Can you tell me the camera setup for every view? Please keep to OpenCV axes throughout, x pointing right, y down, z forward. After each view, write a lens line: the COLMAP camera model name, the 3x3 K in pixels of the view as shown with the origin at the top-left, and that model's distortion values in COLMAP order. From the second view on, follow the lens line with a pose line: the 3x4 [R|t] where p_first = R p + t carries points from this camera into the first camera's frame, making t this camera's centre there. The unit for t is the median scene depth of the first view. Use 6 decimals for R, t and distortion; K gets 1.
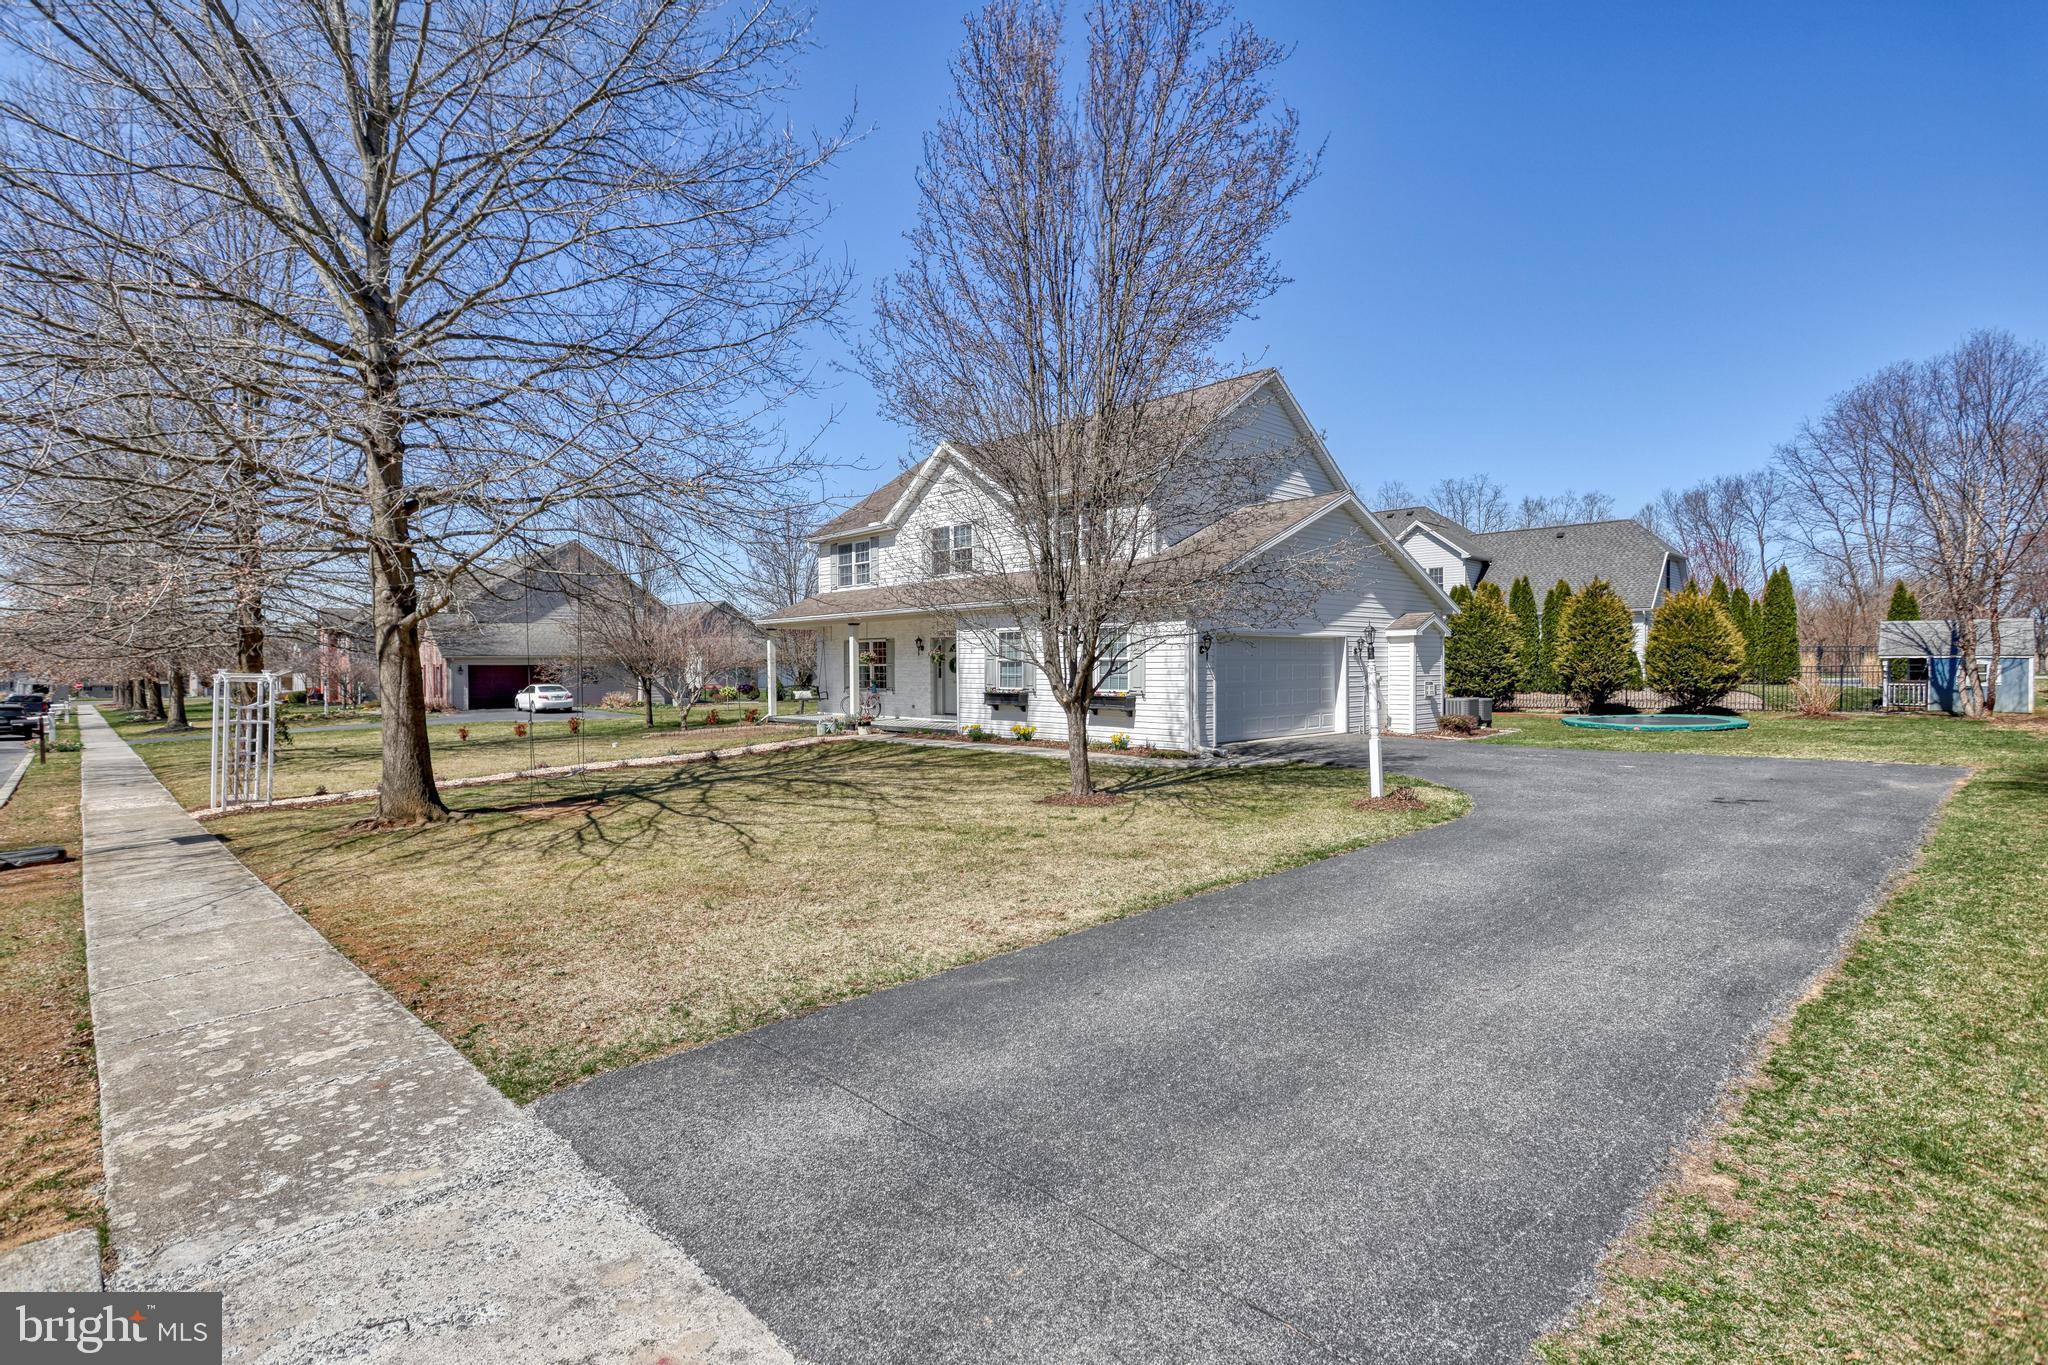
lens RADIAL K [[964.0, 0, 1019.1], [0, 964.0, 680.0], [0, 0, 1]] dist [-0.002194, 0.001814]
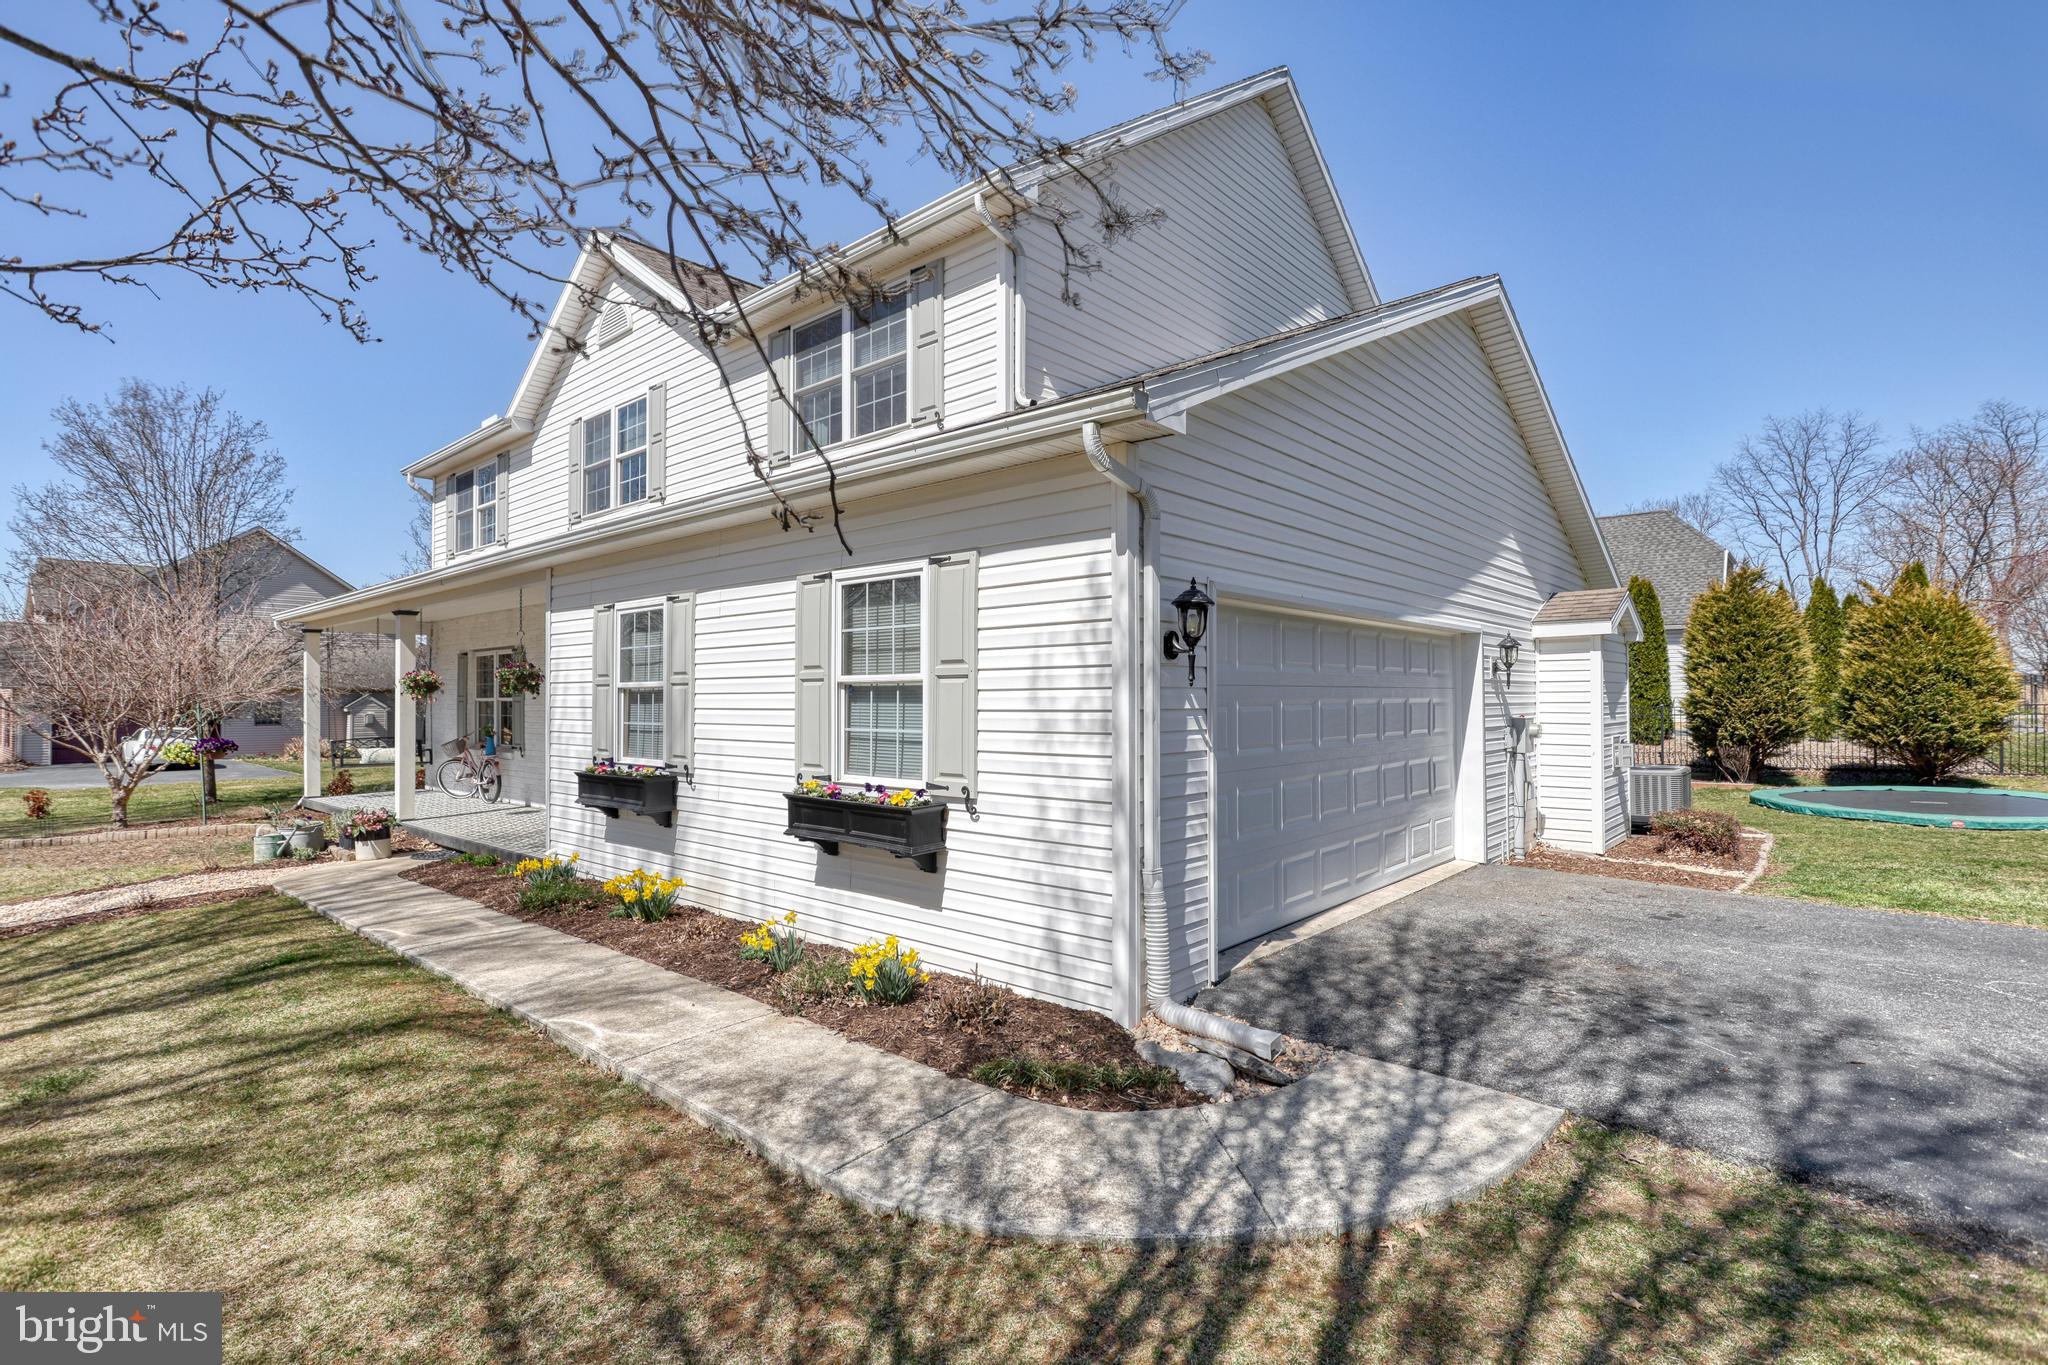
lens RADIAL K [[968.2, 0, 1016.2], [0, 968.2, 680.0], [0, 0, 1]] dist [-0.010586, 0.000628]
pose [[0.995308, 0.003693, 0.096684, 0.080058], [-0.000088, 0.999306, -0.037259, -0.007359], [-0.096755, 0.037076, 0.994617, 0.494433]]
